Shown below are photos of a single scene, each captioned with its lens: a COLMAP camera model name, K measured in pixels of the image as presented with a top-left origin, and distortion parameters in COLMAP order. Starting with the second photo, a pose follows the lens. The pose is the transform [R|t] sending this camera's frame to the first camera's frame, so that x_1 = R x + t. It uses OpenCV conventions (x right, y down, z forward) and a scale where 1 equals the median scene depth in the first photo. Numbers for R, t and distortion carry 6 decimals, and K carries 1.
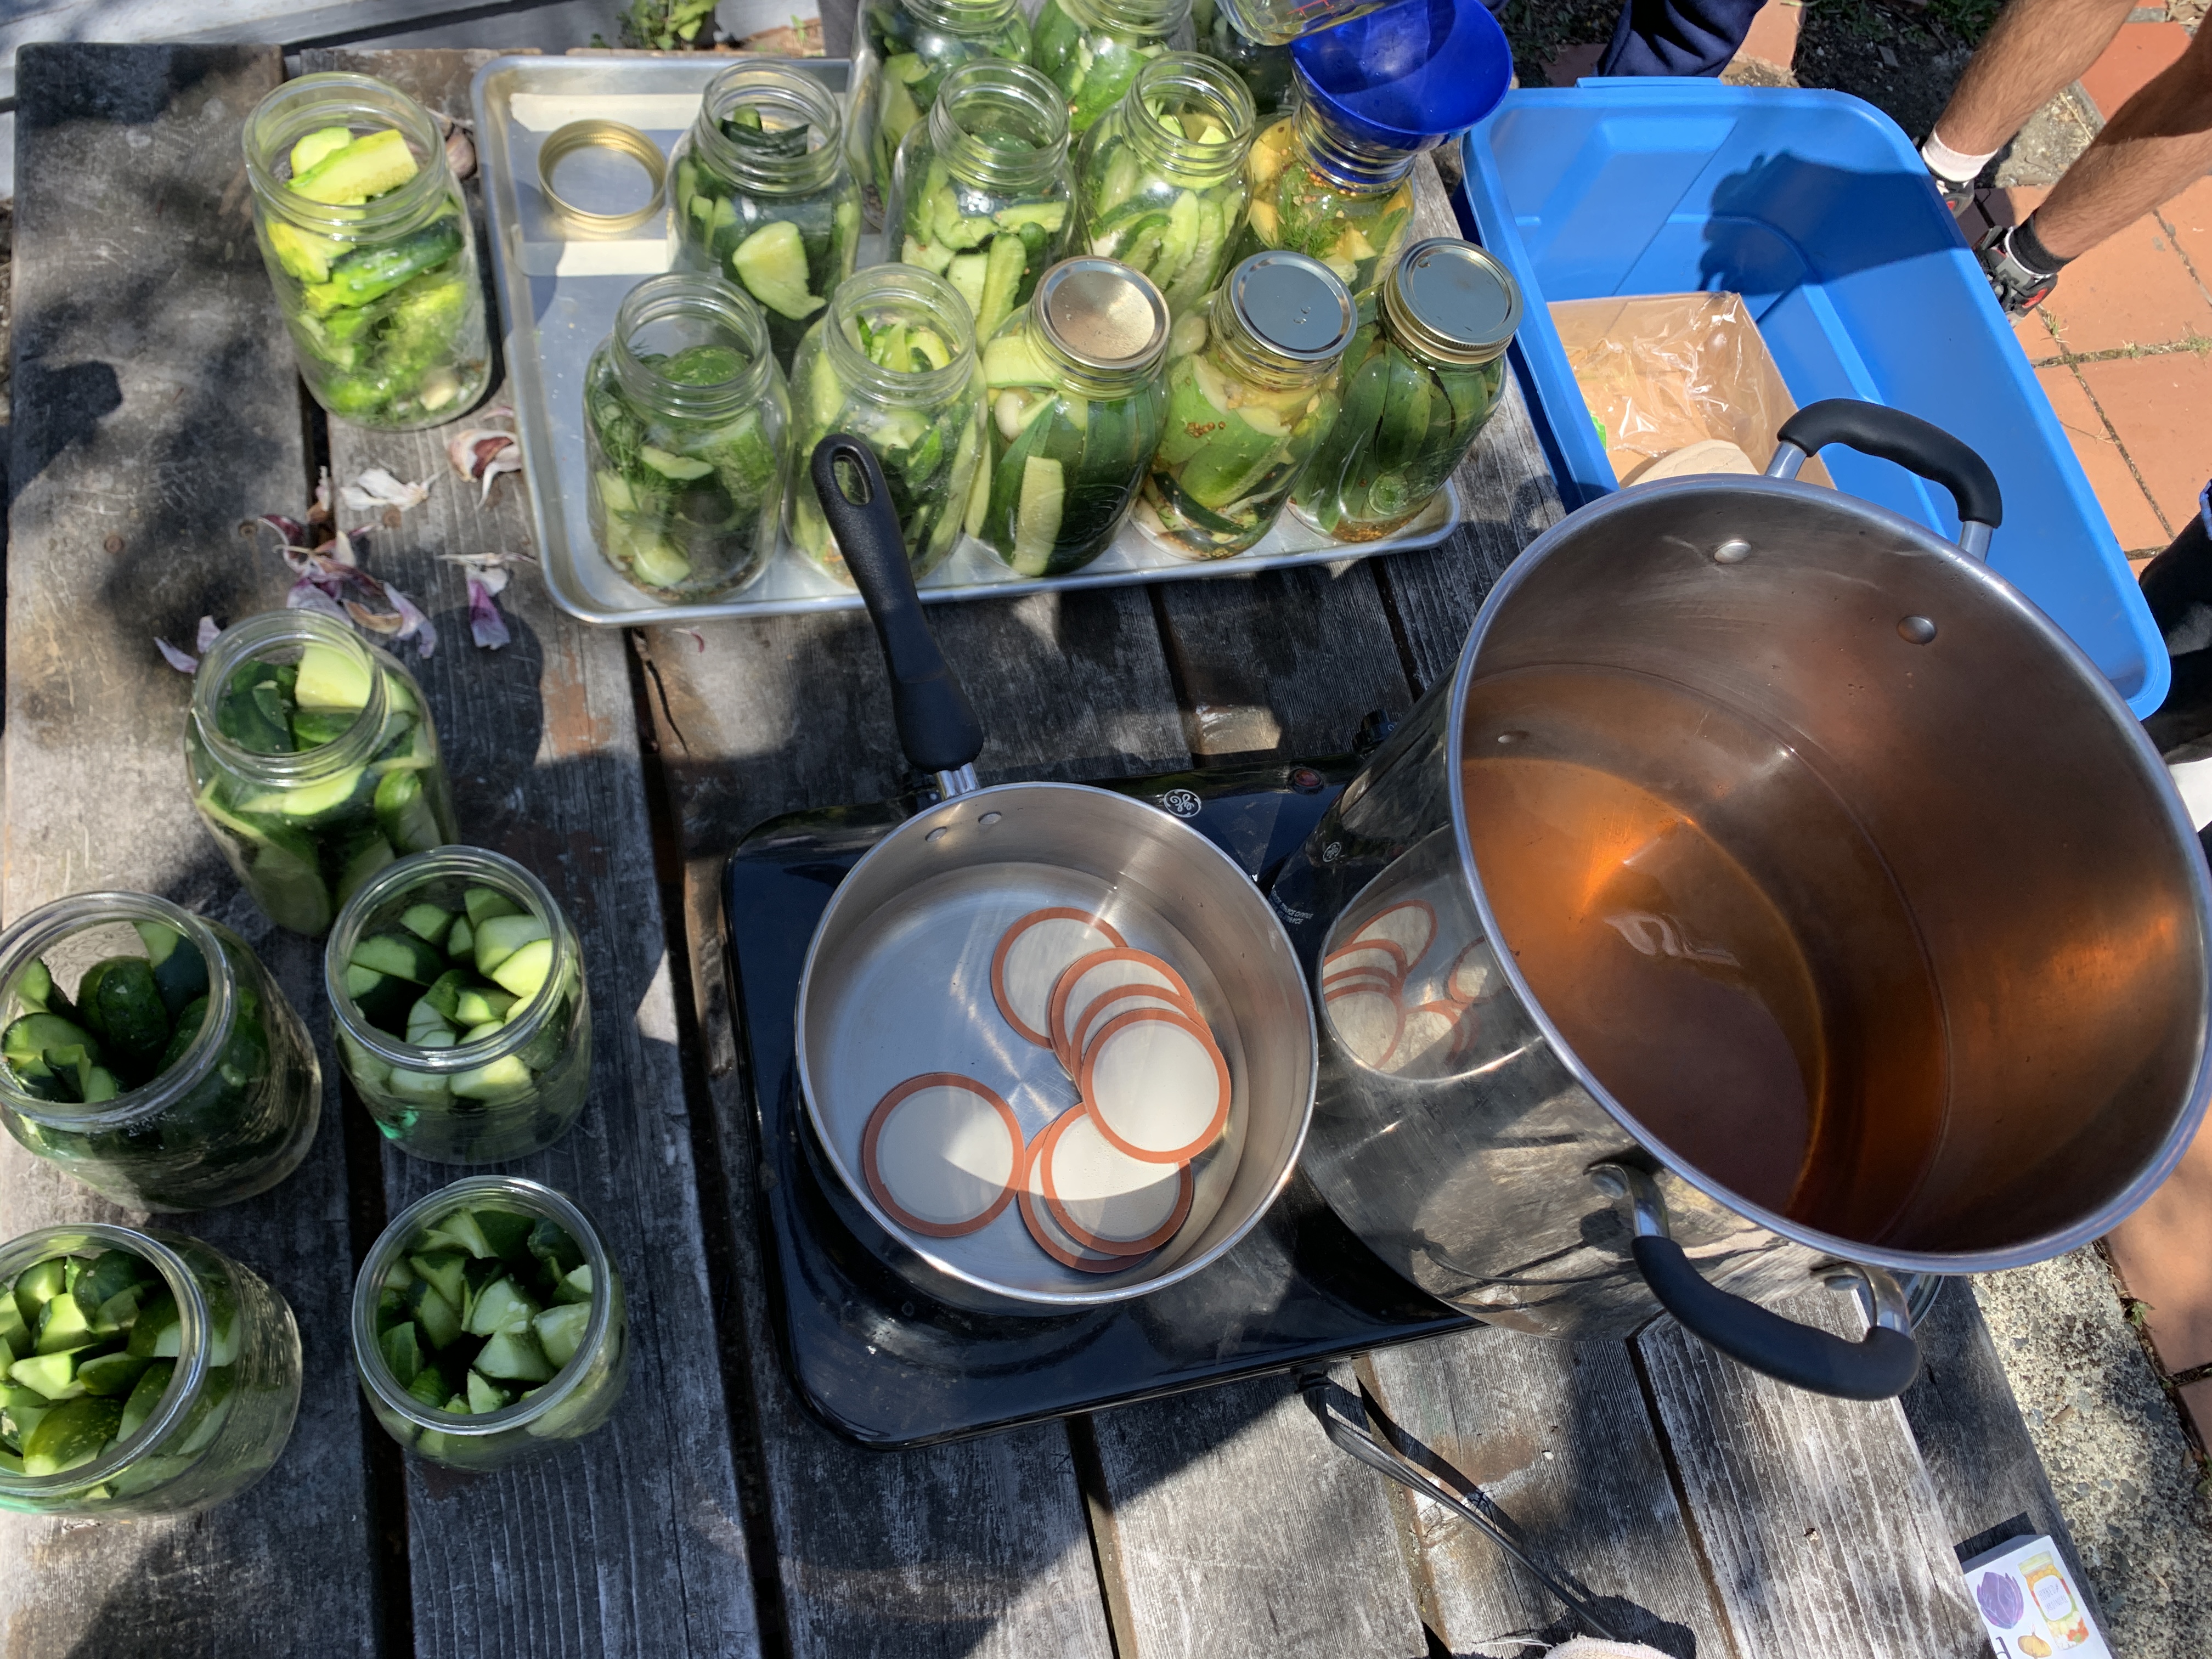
lens RADIAL K [[1750.0, 0, 1042.1], [0, 1750.0, 842.0], [0, 0, 1]] dist [0.017528, -0.018289]
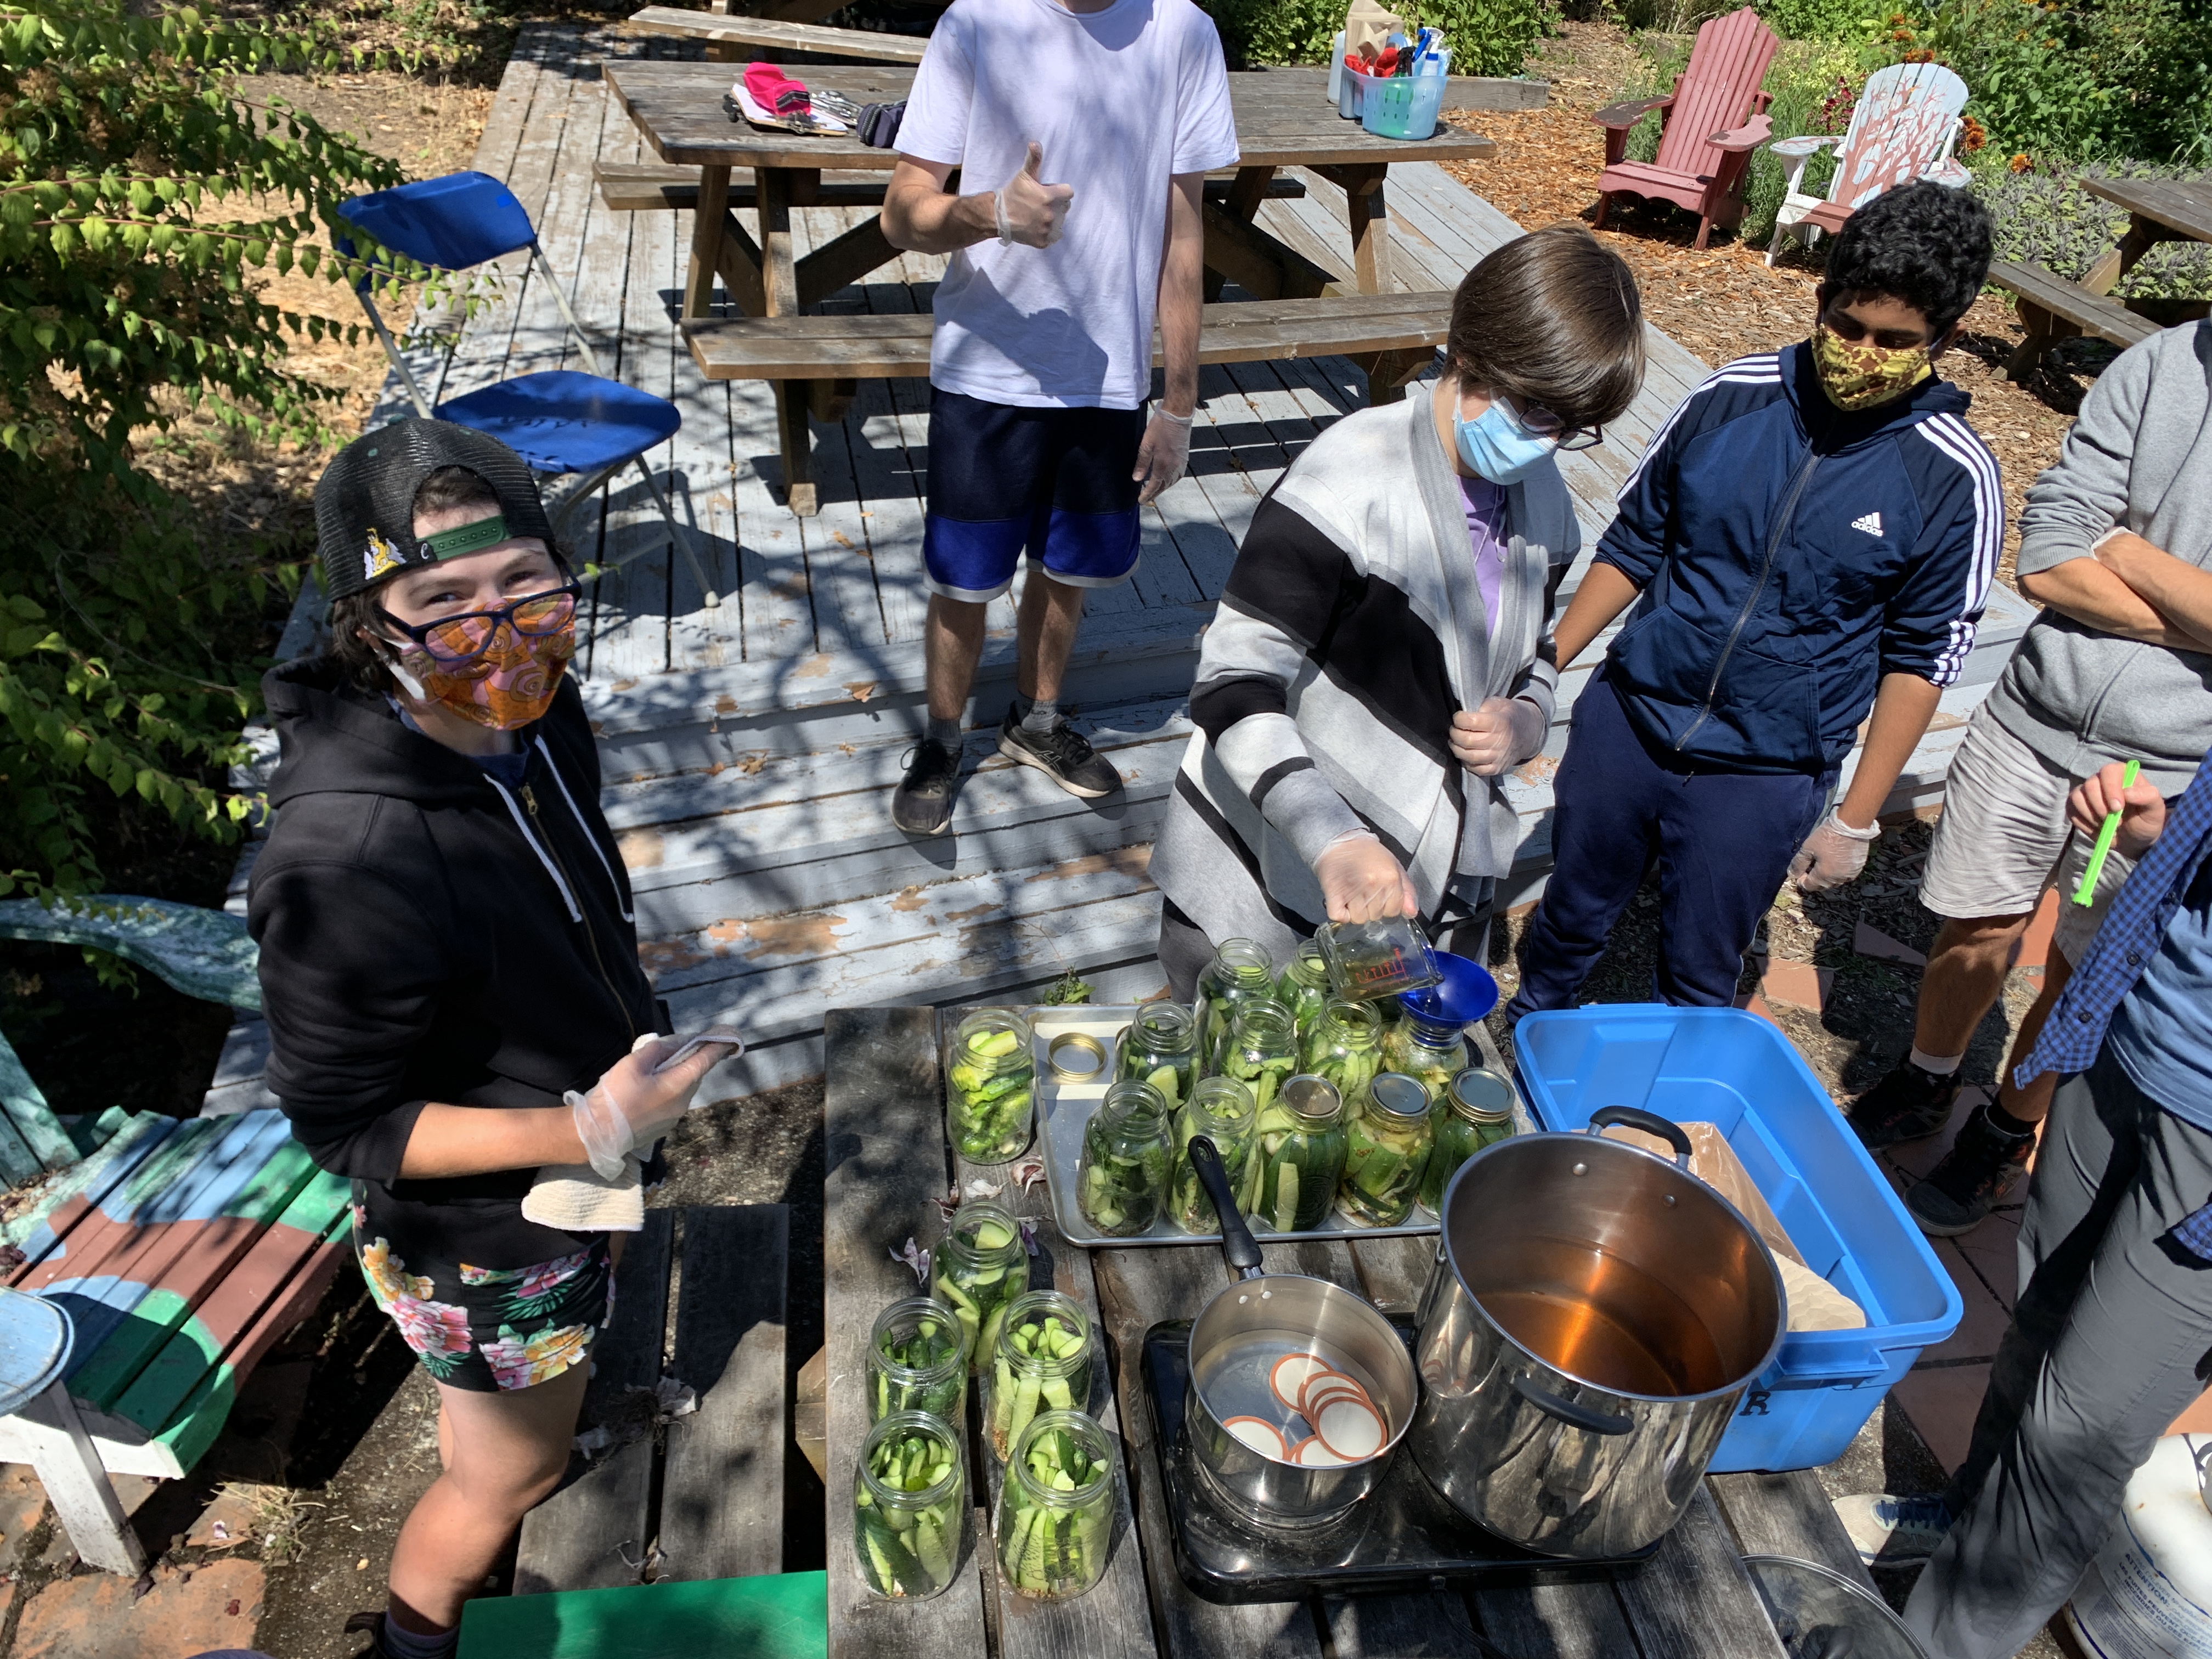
lens RADIAL K [[1750.0, 0, 1107.5], [0, 1750.0, 830.3], [0, 0, 1]] dist [0.017528, -0.018289]
pose [[0.992776, -0.048733, -0.109644, 0.035265], [-0.015310, 0.854885, -0.518592, 0.531481], [0.119006, 0.516524, 0.847962, -1.025504]]
